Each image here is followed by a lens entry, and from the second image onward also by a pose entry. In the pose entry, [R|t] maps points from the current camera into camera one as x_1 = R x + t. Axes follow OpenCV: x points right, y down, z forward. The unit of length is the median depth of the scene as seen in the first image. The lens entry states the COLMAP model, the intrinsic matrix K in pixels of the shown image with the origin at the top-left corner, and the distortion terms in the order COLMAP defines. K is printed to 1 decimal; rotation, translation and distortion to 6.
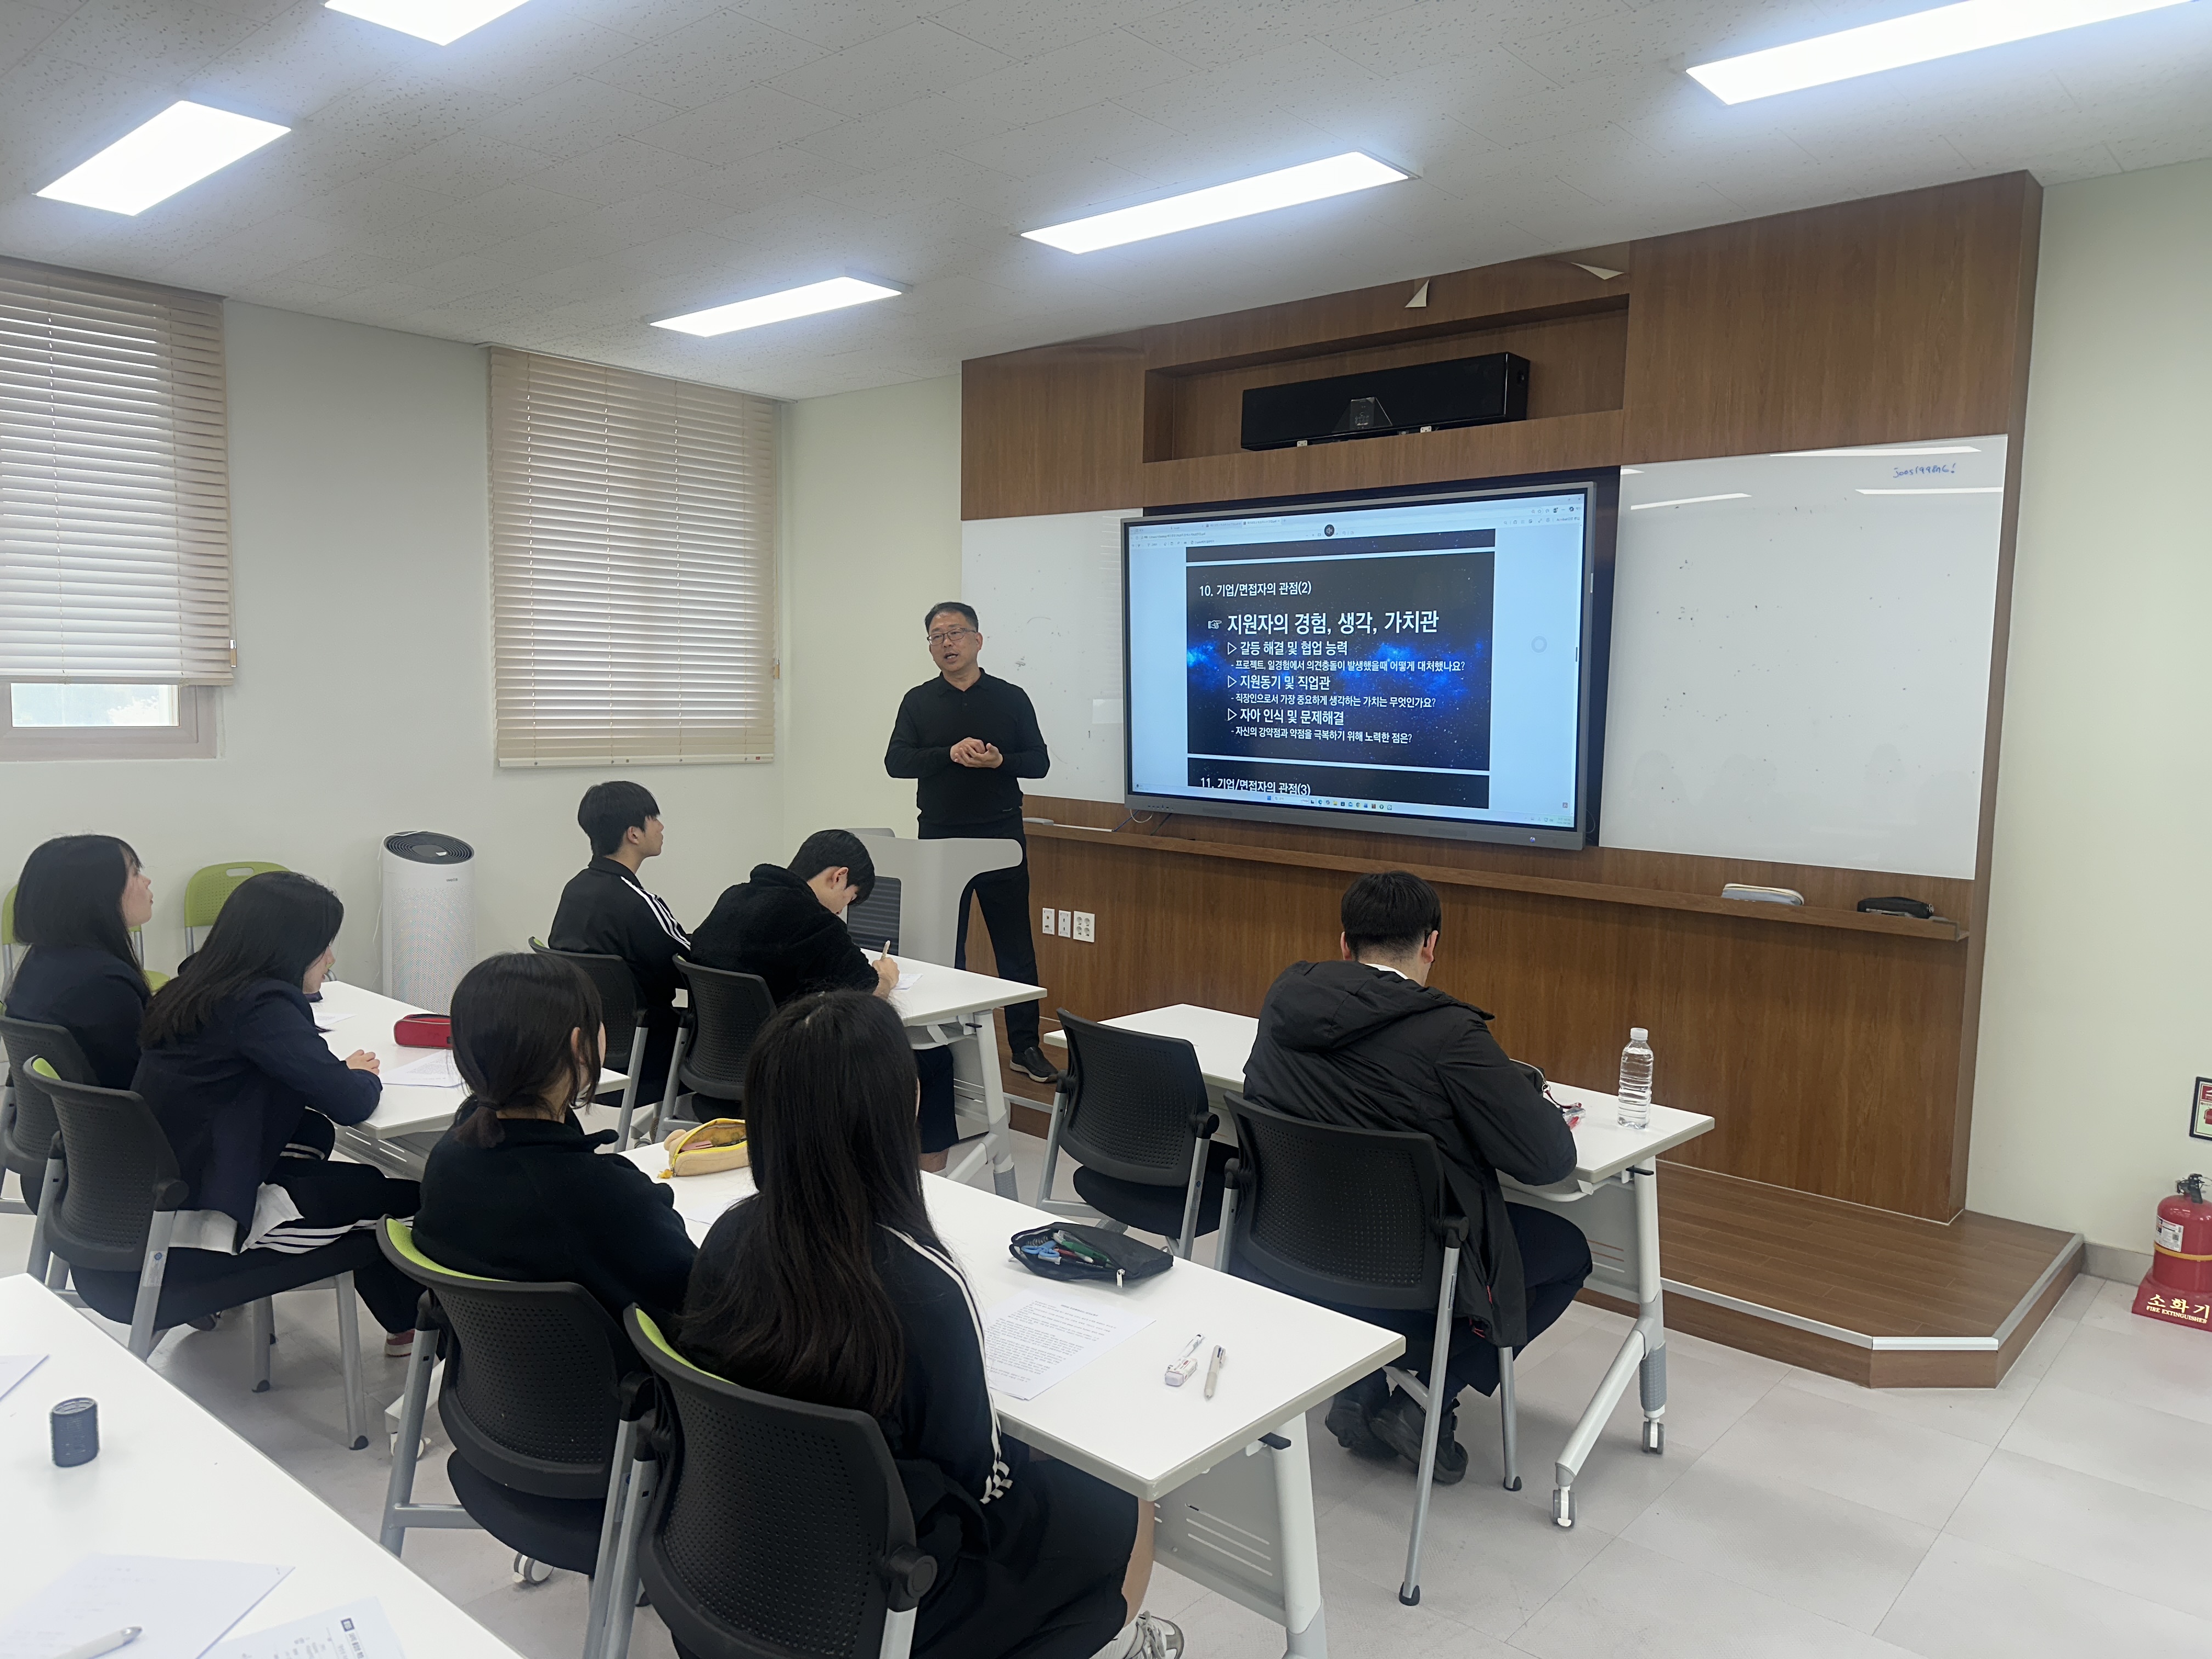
lens RADIAL K [[1562.4, 0, 1113.1], [0, 1562.4, 824.8], [0, 0, 1]] dist [-0.007809, -0.002170]
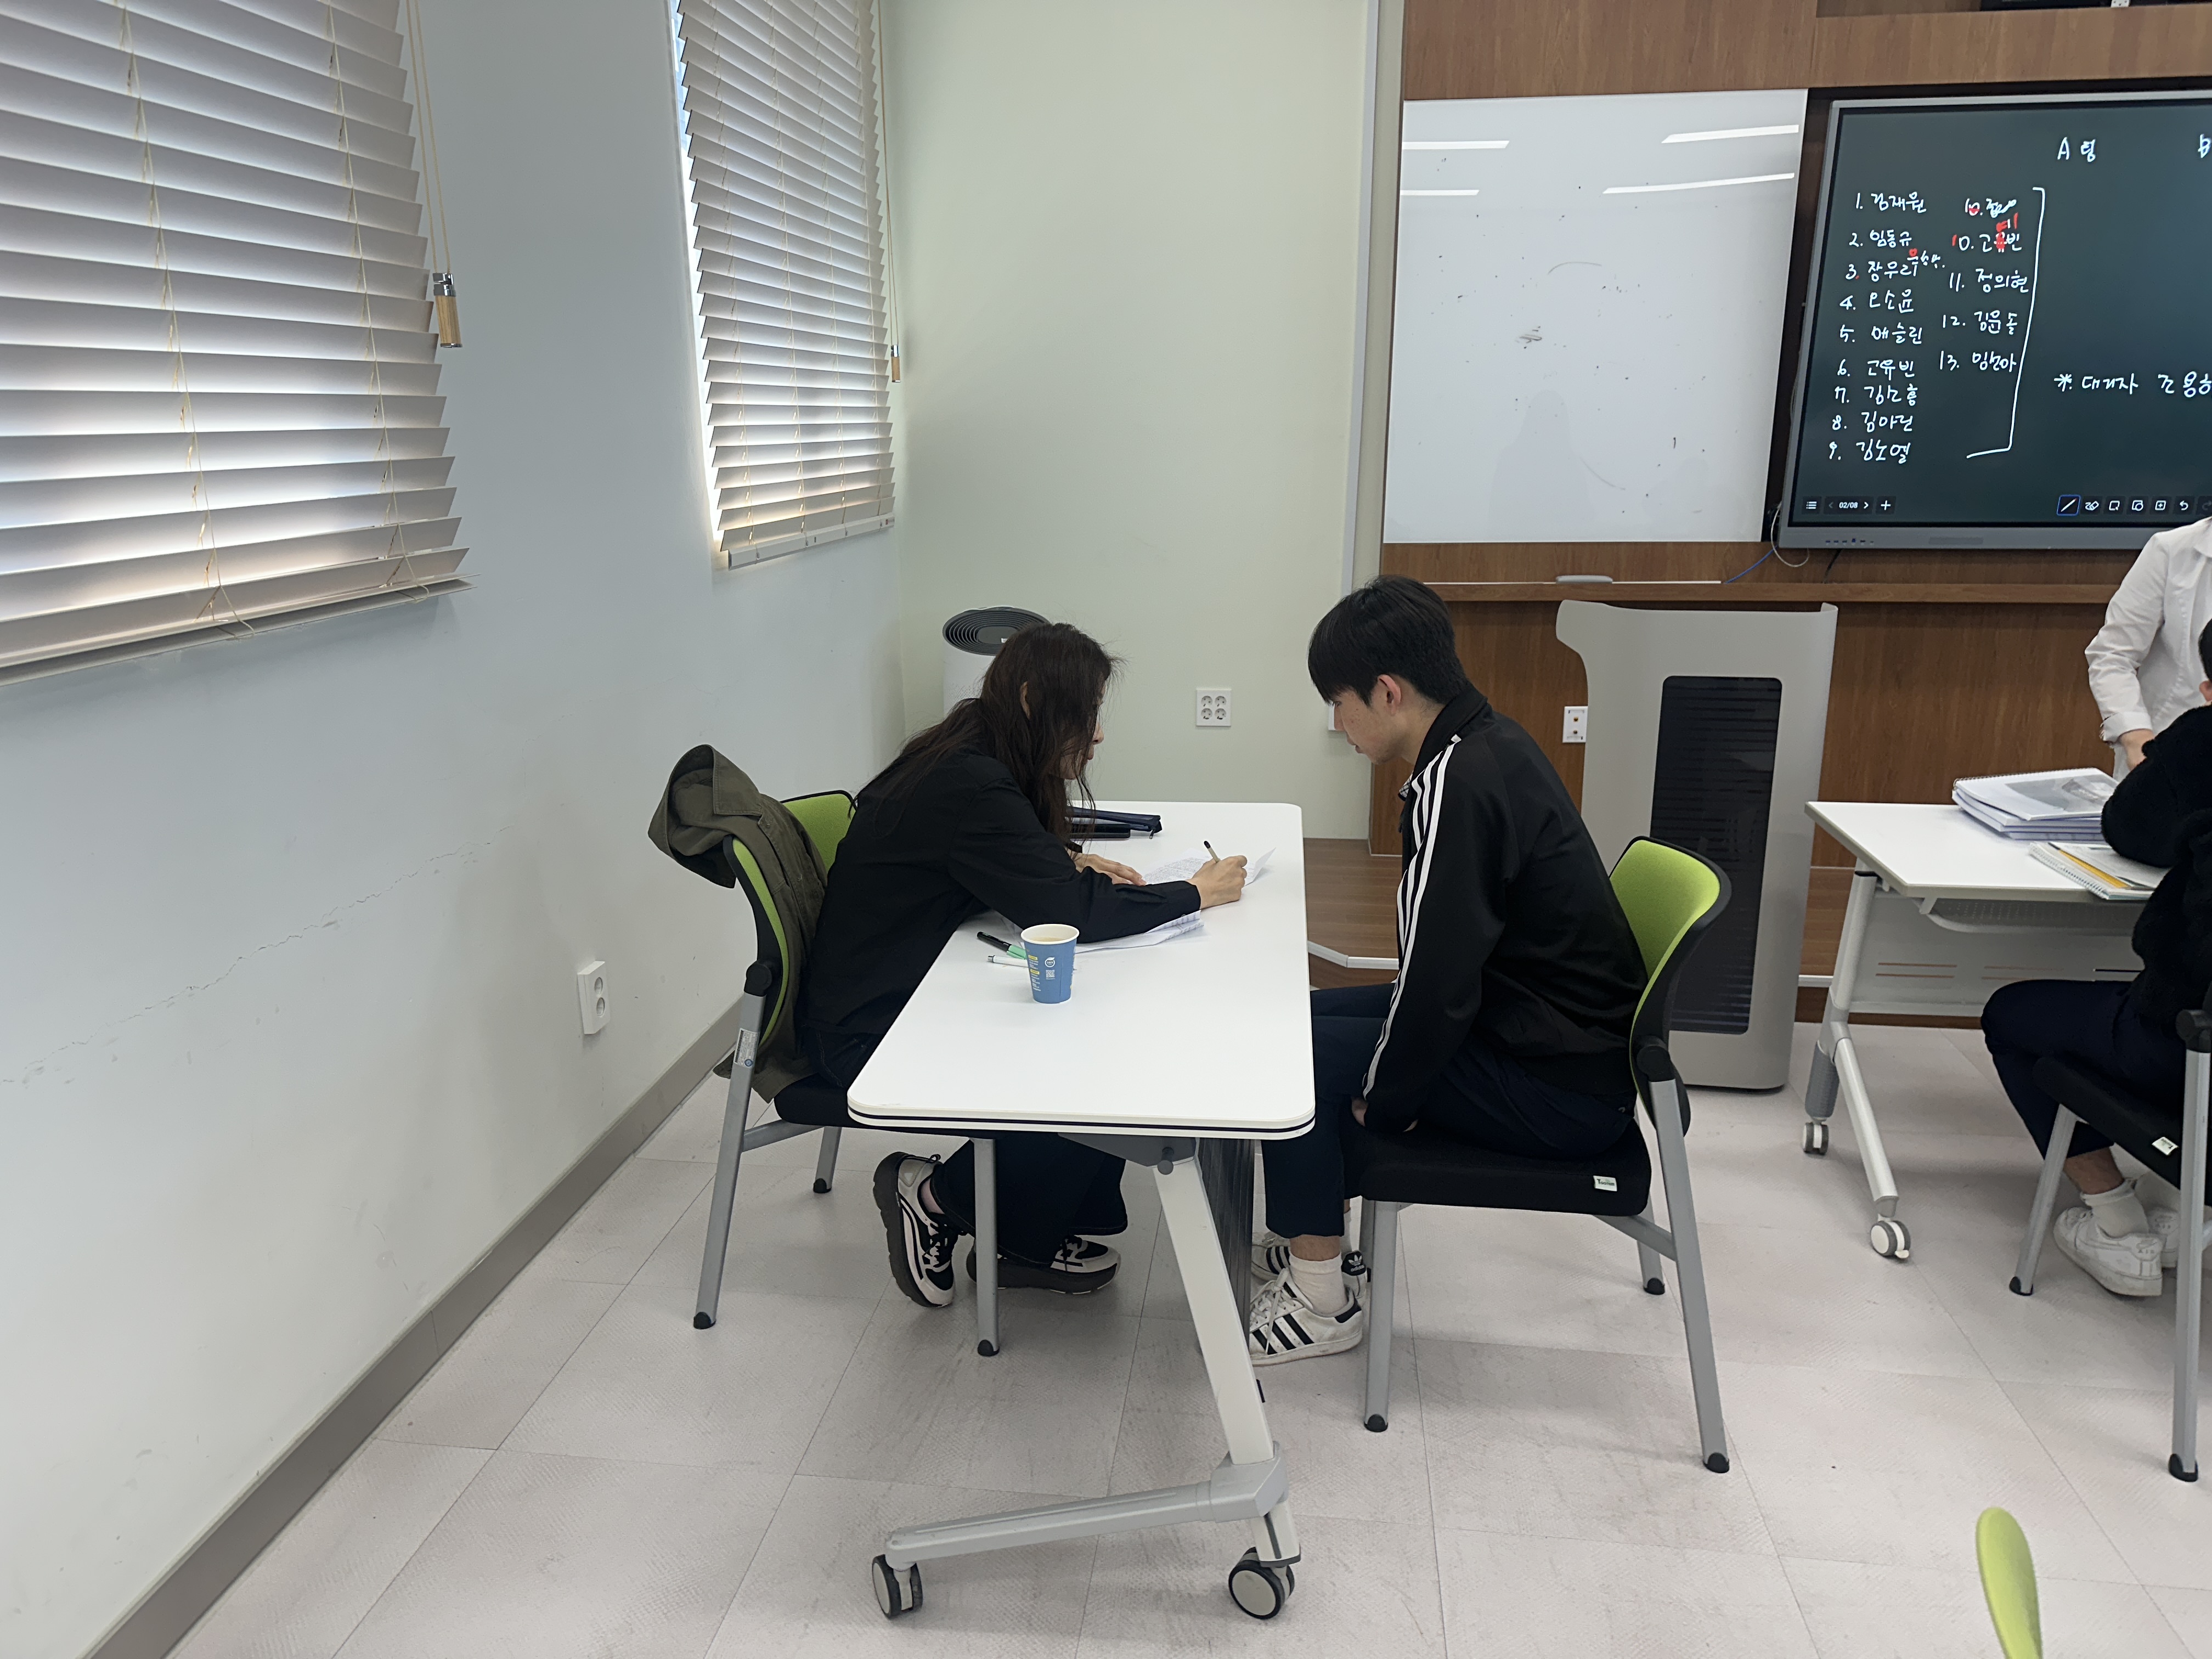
lens RADIAL K [[1562.4, 0, 1104.9], [0, 1562.4, 840.7], [0, 0, 1]] dist [-0.007809, -0.002170]
pose [[0.825002, -0.193986, 0.530793, -0.623348], [0.081665, 0.970305, 0.227682, -0.066151], [-0.559198, -0.144491, 0.816345, 0.562779]]
